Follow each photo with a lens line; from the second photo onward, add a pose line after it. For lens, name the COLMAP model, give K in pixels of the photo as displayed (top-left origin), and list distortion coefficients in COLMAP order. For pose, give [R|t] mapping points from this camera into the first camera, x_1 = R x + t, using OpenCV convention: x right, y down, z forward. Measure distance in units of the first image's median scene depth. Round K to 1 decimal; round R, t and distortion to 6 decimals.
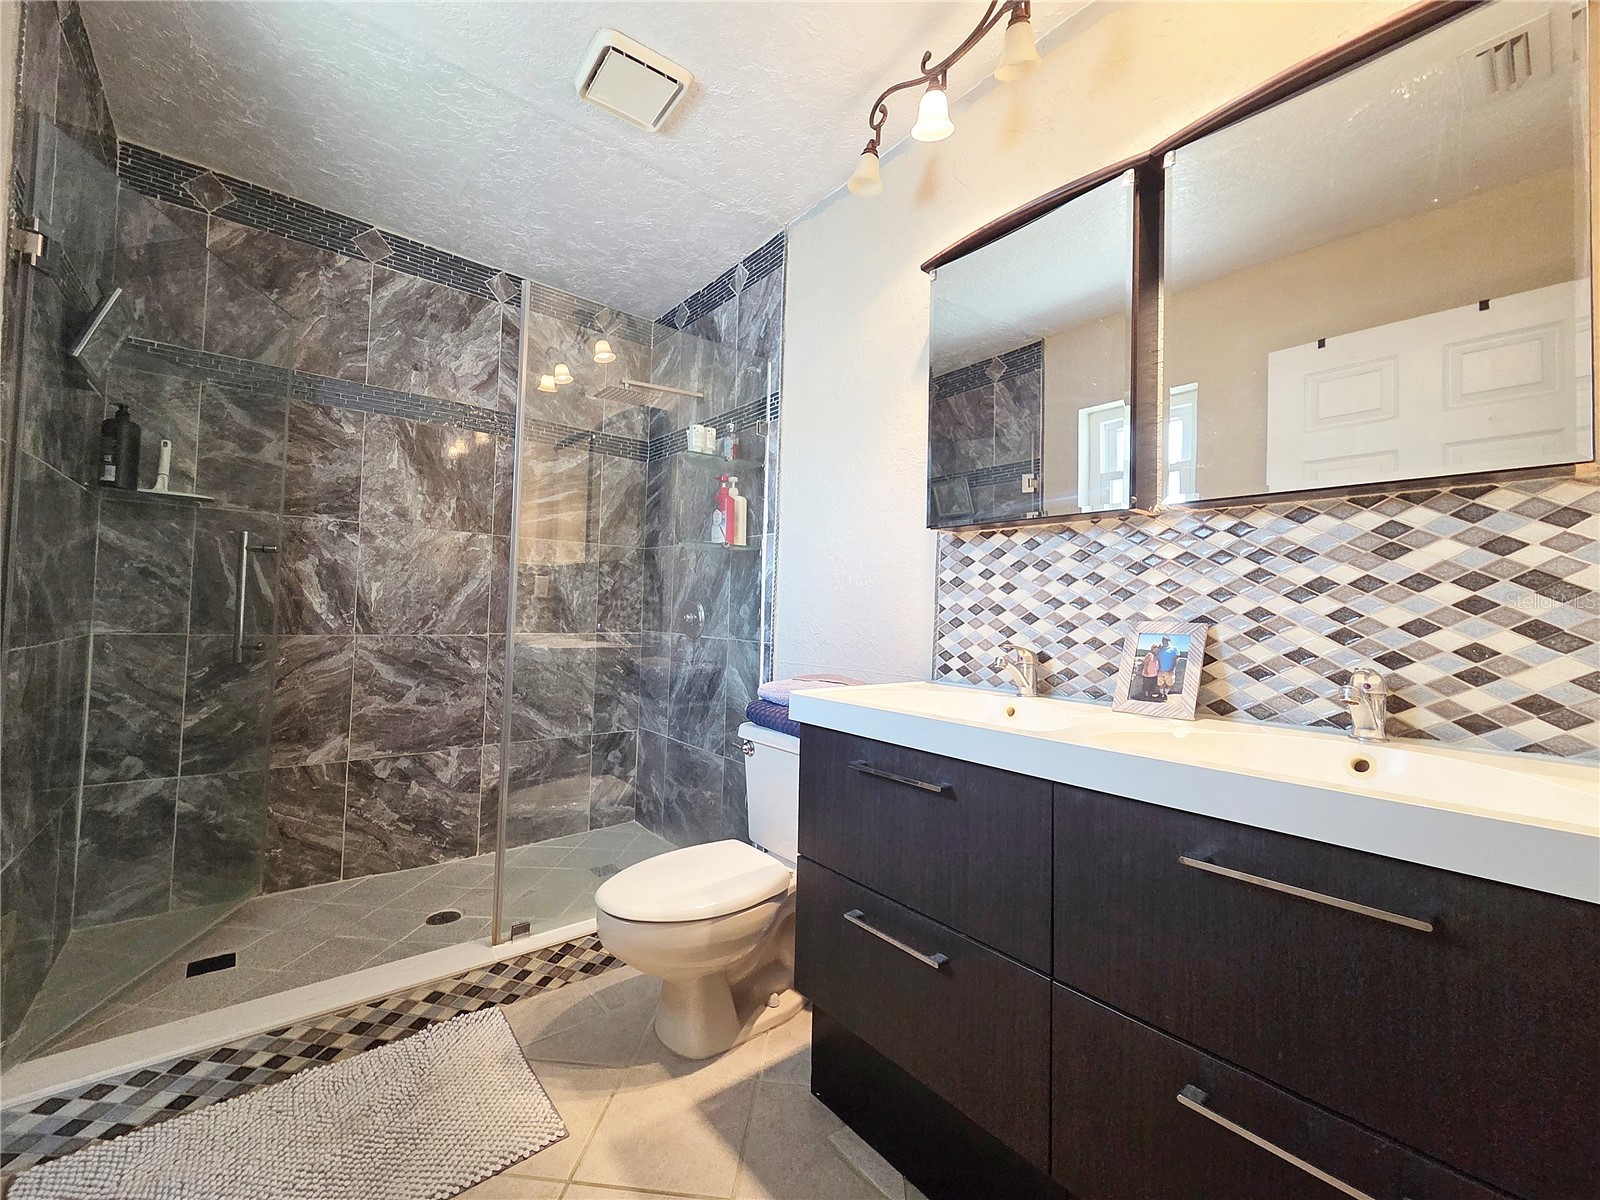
lens RADIAL K [[656.4, 0, 796.1], [0, 656.4, 589.4], [0, 0, 1]] dist [0.000184, -0.000043]
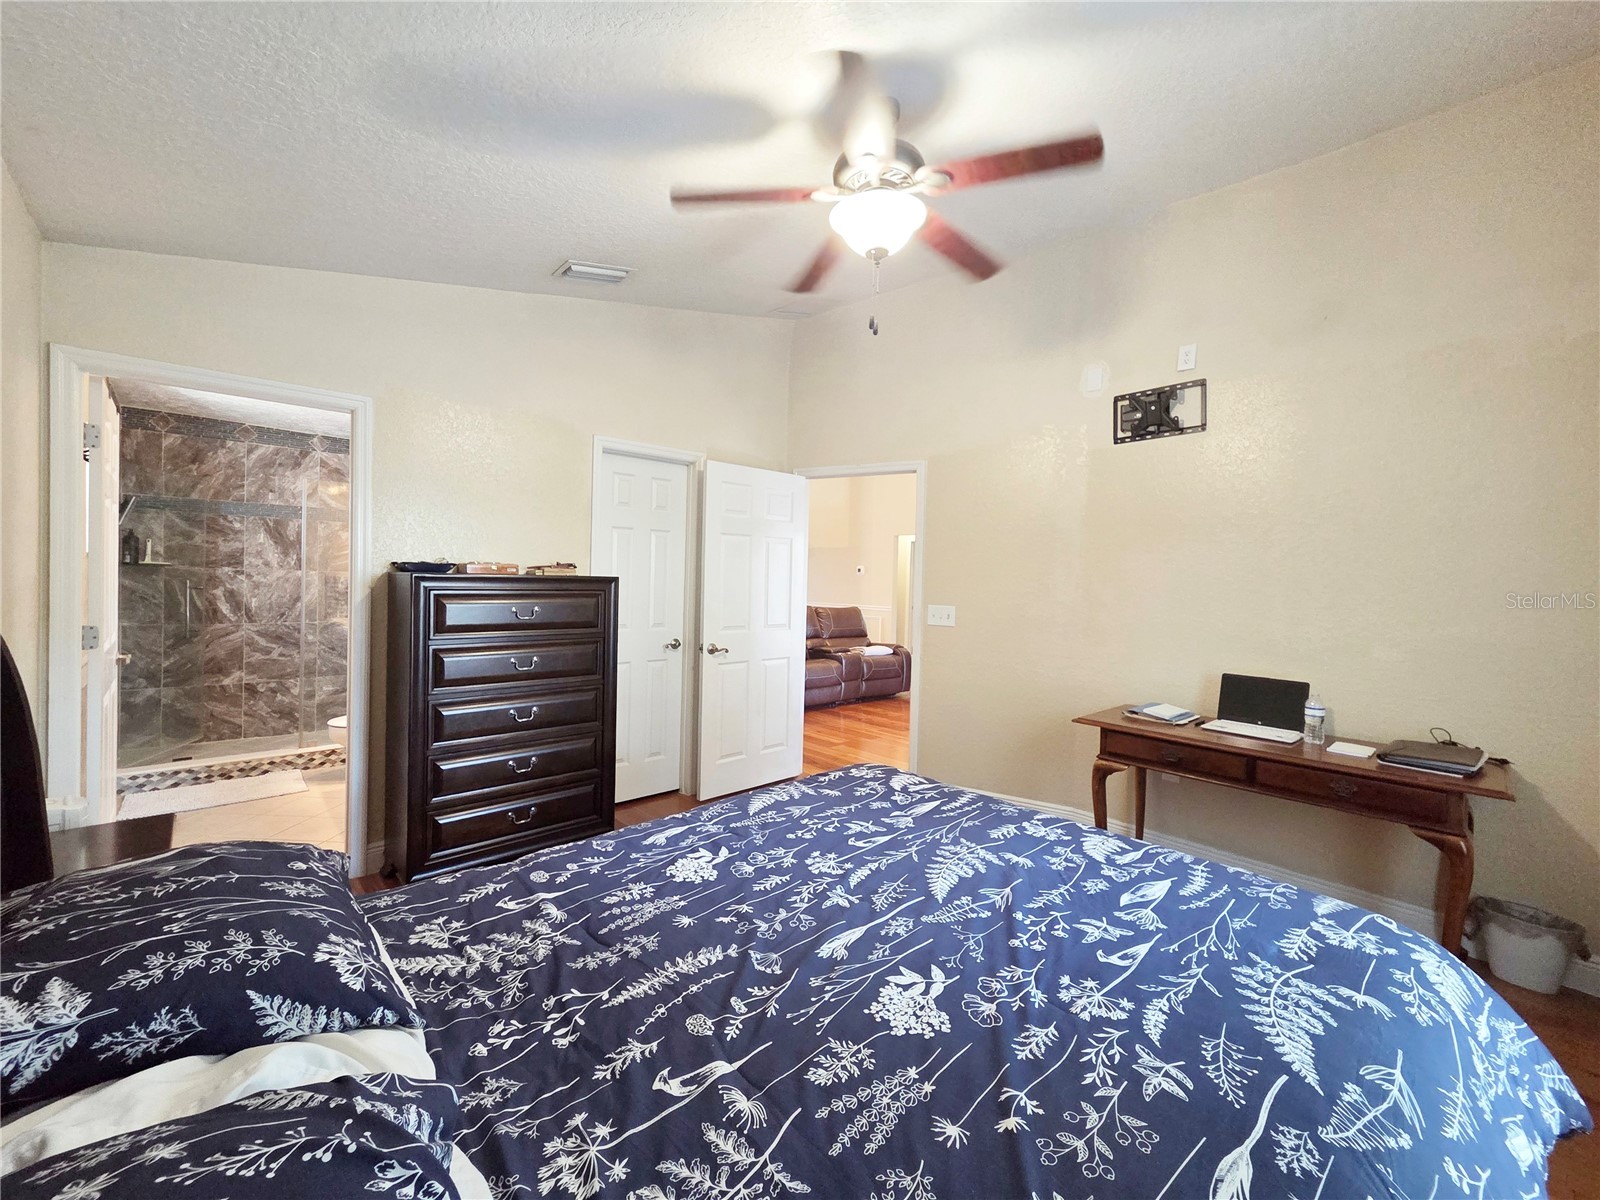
lens RADIAL K [[656.4, 0, 796.1], [0, 656.4, 589.4], [0, 0, 1]] dist [0.000184, -0.000043]
pose [[0.998614, -0.003343, 0.052527, 1.008831], [0.000647, 0.998685, 0.051266, -0.150382], [-0.052630, -0.051161, 0.997303, -1.215489]]
